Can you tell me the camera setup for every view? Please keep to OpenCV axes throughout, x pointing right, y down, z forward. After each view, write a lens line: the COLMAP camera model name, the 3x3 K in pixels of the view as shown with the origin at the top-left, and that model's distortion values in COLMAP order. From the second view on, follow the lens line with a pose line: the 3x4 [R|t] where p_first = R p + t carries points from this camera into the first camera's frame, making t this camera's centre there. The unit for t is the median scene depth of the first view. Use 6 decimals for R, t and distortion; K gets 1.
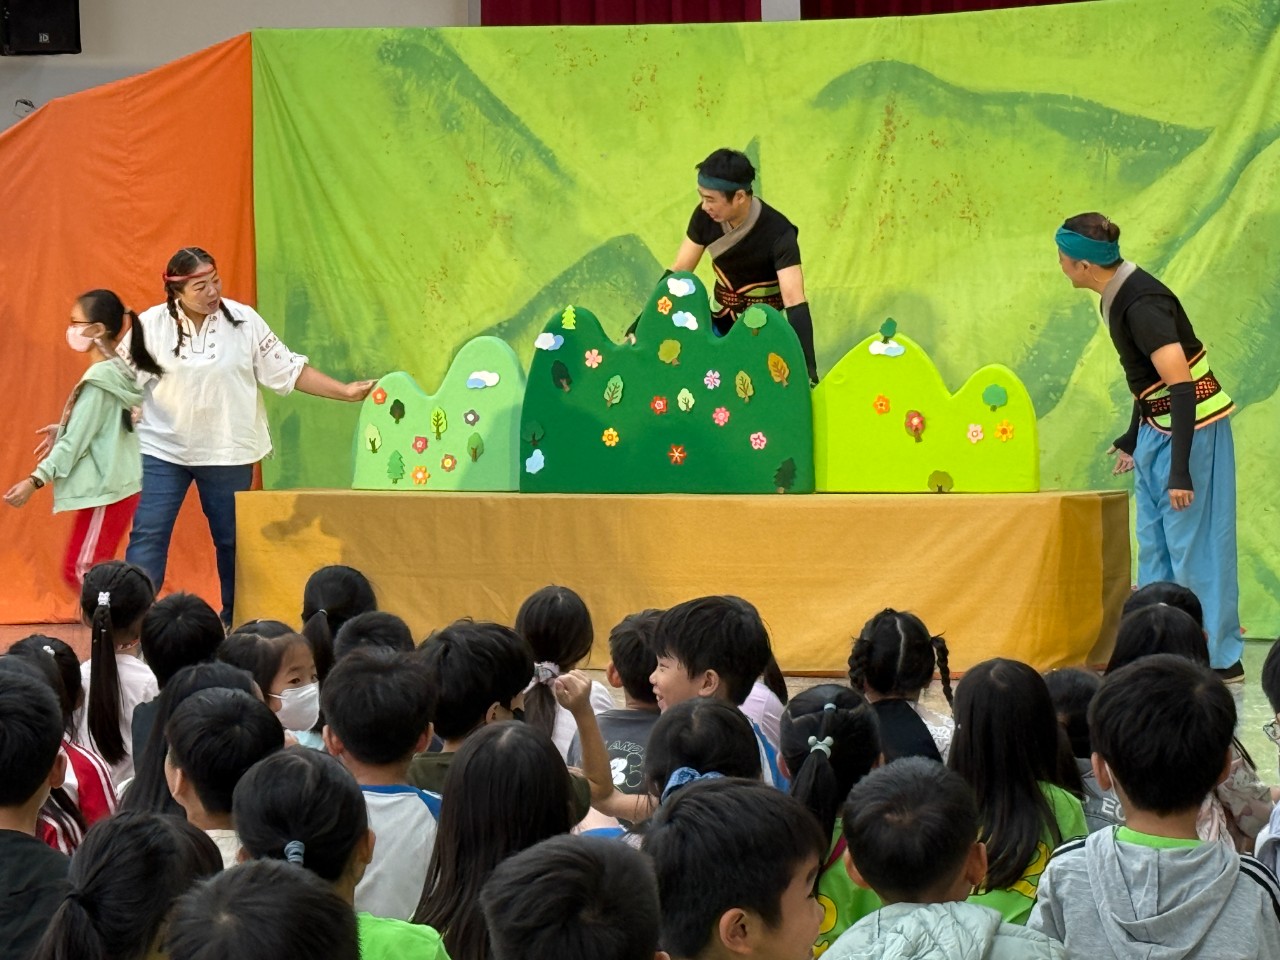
lens RADIAL K [[4096.9, 0, 650.6], [0, 4096.9, 528.6], [0, 0, 1]] dist [0.125927, 0.000000]
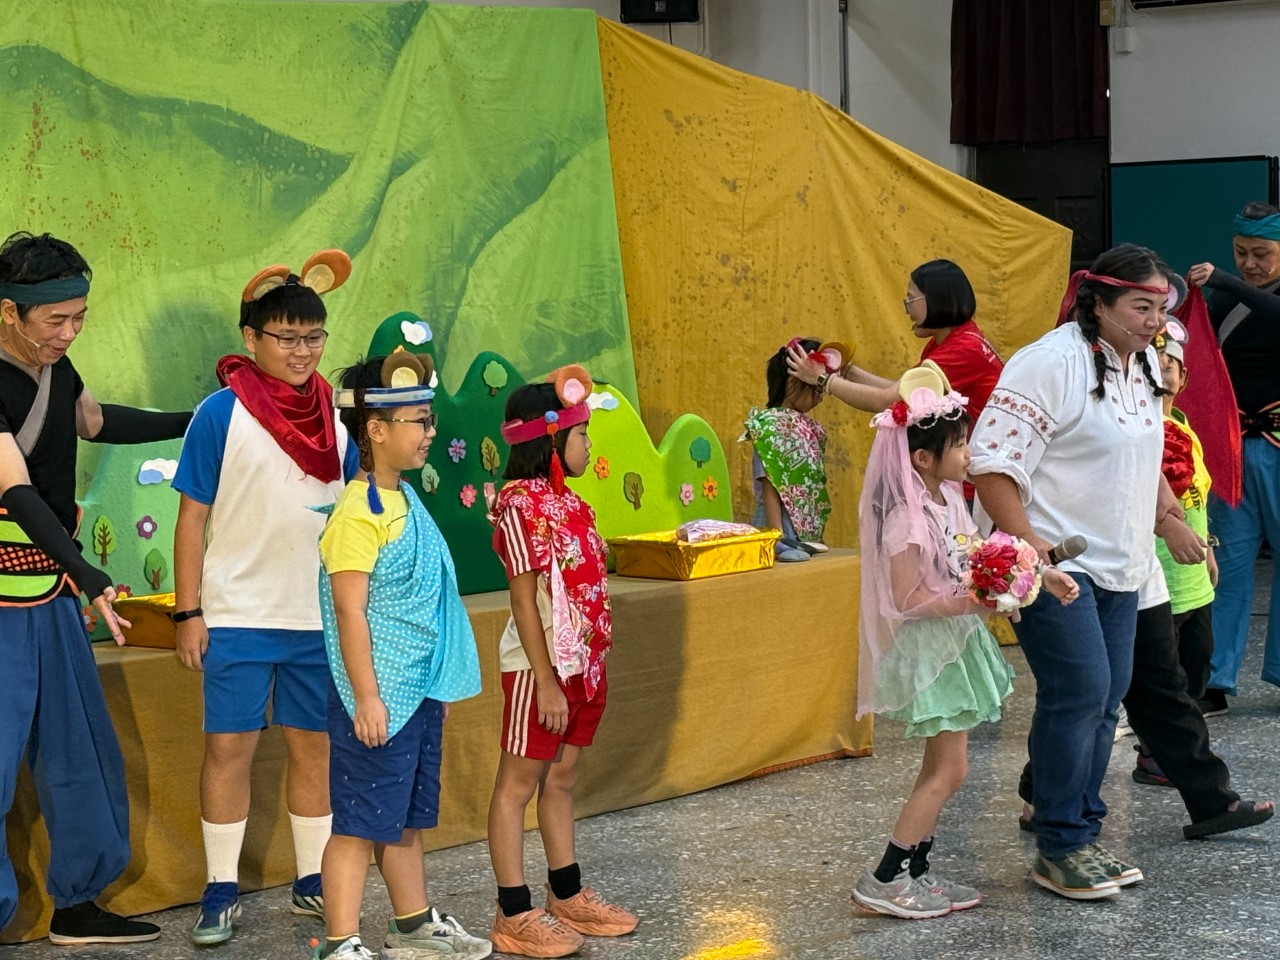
lens RADIAL K [[3050.7, 0, 636.4], [0, 3050.7, 479.2], [0, 0, 1]] dist [0.150991, 0.000000]
pose [[0.241850, -0.058819, 0.968529, -0.496463], [0.068474, 0.996707, 0.043432, -0.049348], [-0.967894, 0.055815, 0.245082, 0.756052]]
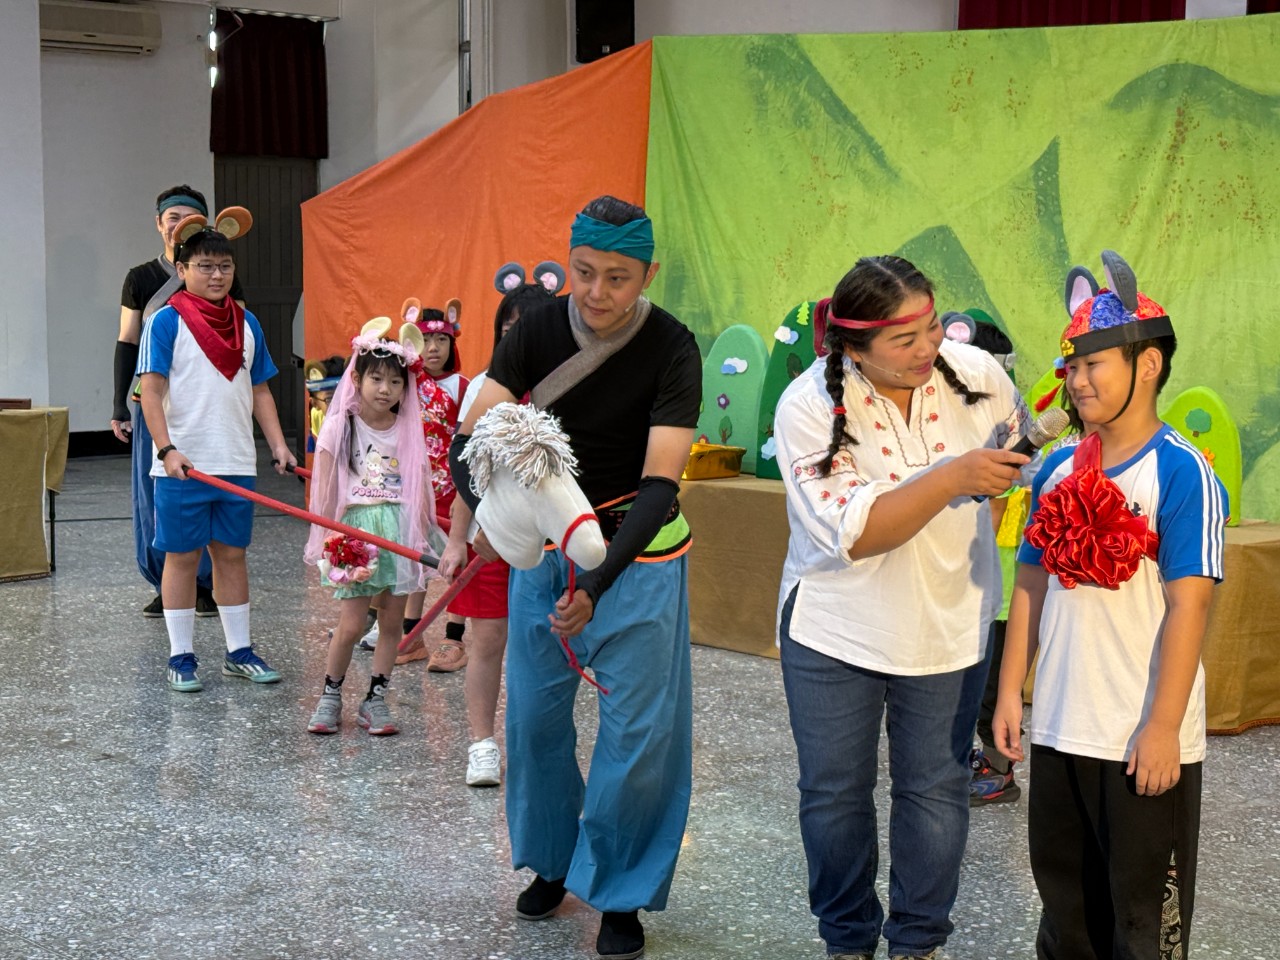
lens RADIAL K [[2284.3, 0, 657.2], [0, 2284.3, 423.2], [0, 0, 1]] dist [0.175758, 0.000000]
pose [[0.958409, 0.052994, -0.280435, 0.100089], [-0.043600, 0.998262, 0.039638, -0.041868], [0.282049, -0.025763, 0.959054, 0.410616]]
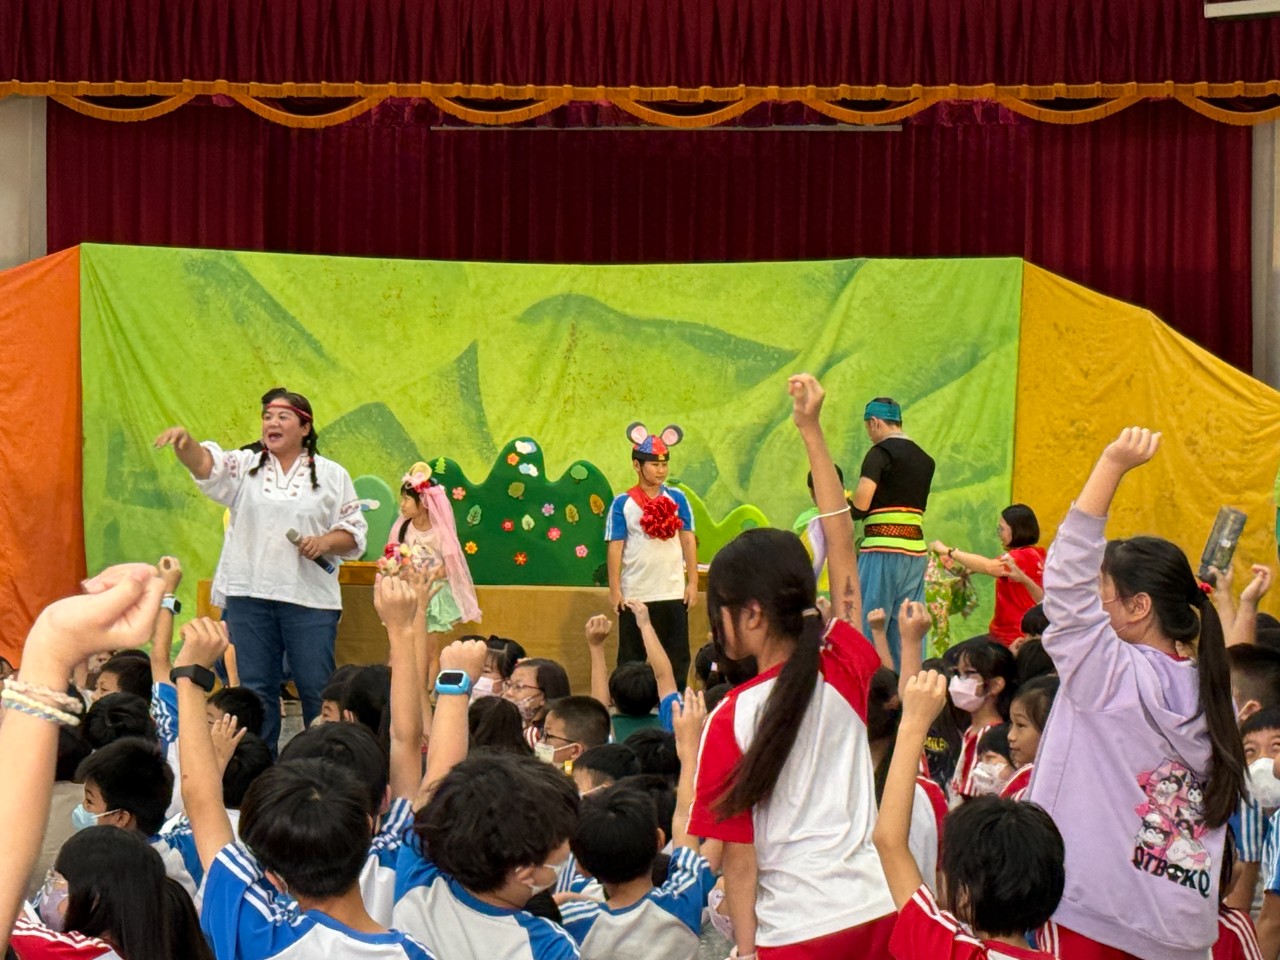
lens RADIAL K [[3297.7, 0, 642.2], [0, 3297.7, 479.5], [0, 0, 1]] dist [0.147196, 0.000000]
pose [[0.924234, 0.021238, 0.381234, -0.379835], [-0.010151, 0.999466, -0.031069, -0.009388], [-0.381691, 0.024845, 0.923956, -0.119522]]
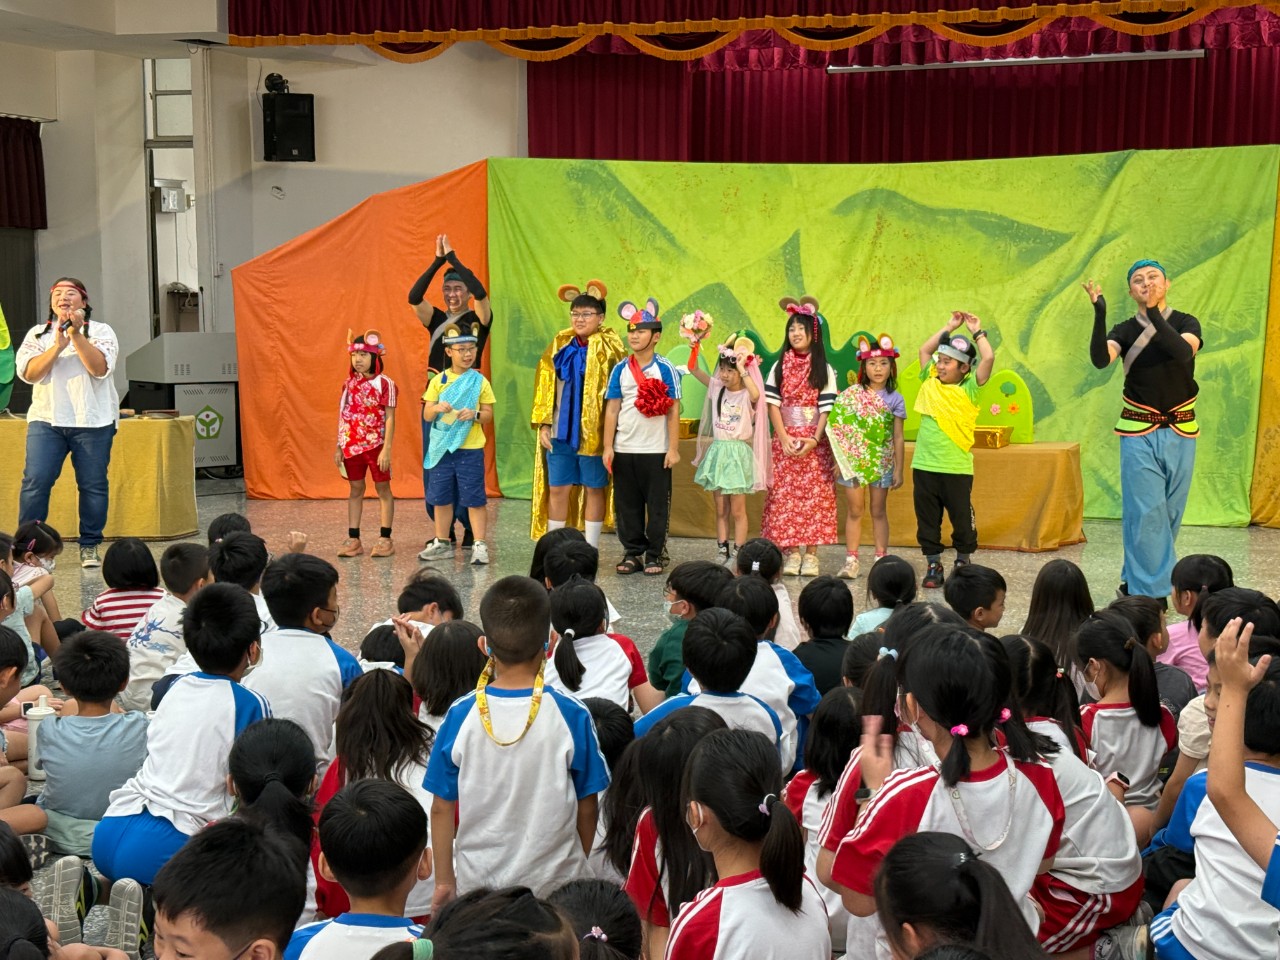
lens RADIAL K [[1995.3, 0, 649.8], [0, 1995.3, 476.8], [0, 0, 1]] dist [0.124372, 0.000000]
pose [[0.985531, 0.004585, 0.169434, -0.188250], [-0.012154, 0.998972, 0.043662, -0.026444], [-0.169059, -0.045089, 0.984574, 0.160155]]
